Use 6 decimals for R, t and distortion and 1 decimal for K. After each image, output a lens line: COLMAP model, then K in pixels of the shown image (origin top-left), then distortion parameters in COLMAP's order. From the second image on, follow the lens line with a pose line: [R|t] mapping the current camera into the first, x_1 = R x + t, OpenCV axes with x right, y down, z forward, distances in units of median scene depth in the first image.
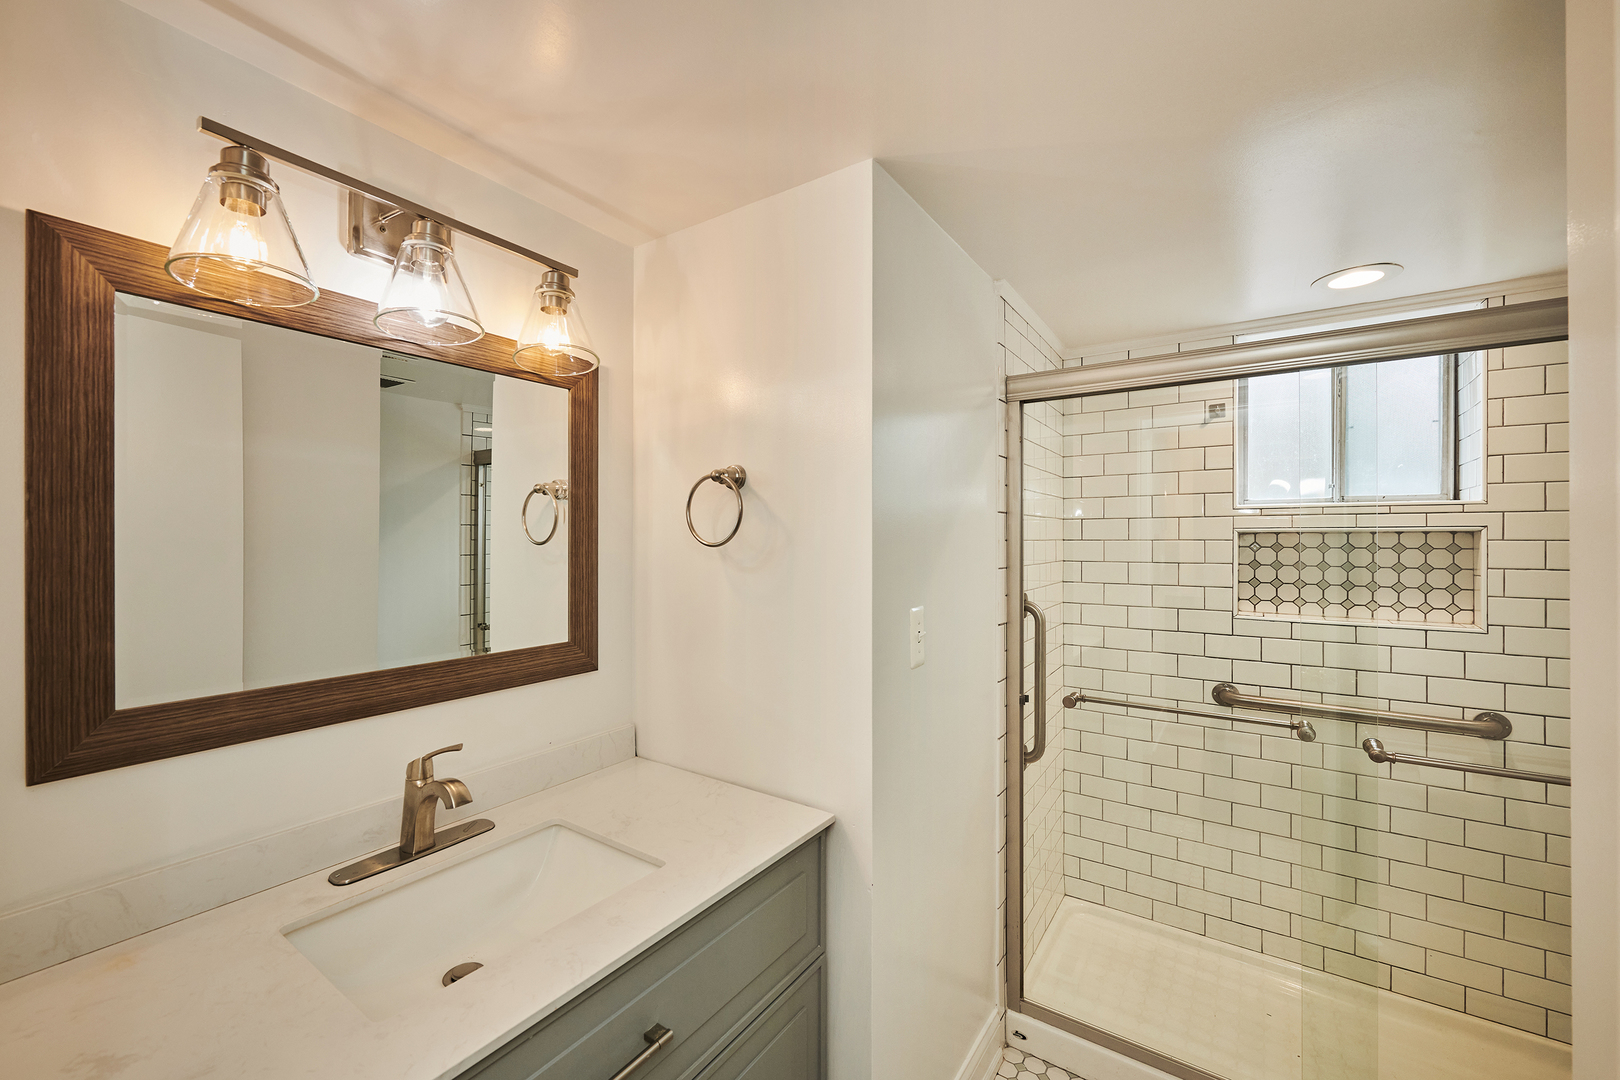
lens RADIAL K [[648.1, 0, 809.6], [0, 648.1, 541.3], [0, 0, 1]] dist [0.002527, 0.000313]
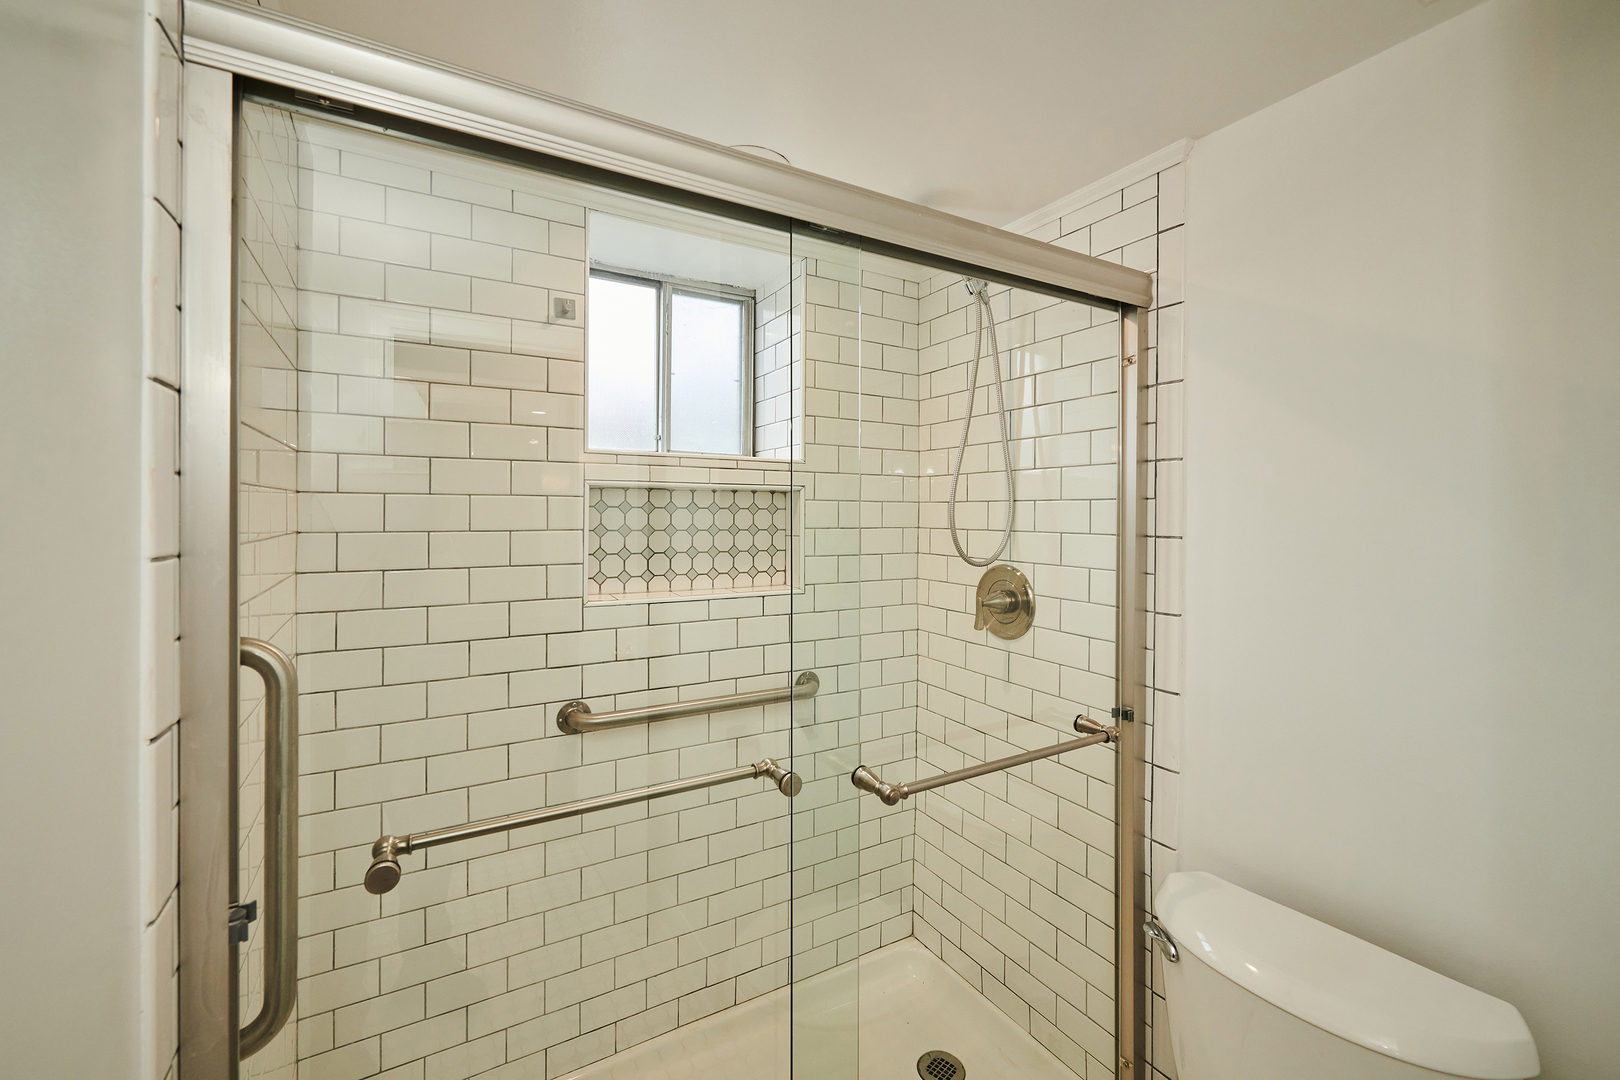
lens RADIAL K [[648.1, 0, 802.0], [0, 648.1, 511.5], [0, 0, 1]] dist [0.002527, 0.000313]
pose [[0.438089, 0.003787, 0.898923, 0.123342], [-0.002706, 0.999992, -0.002894, 0.016212], [-0.898927, -0.001164, 0.438096, 0.482727]]
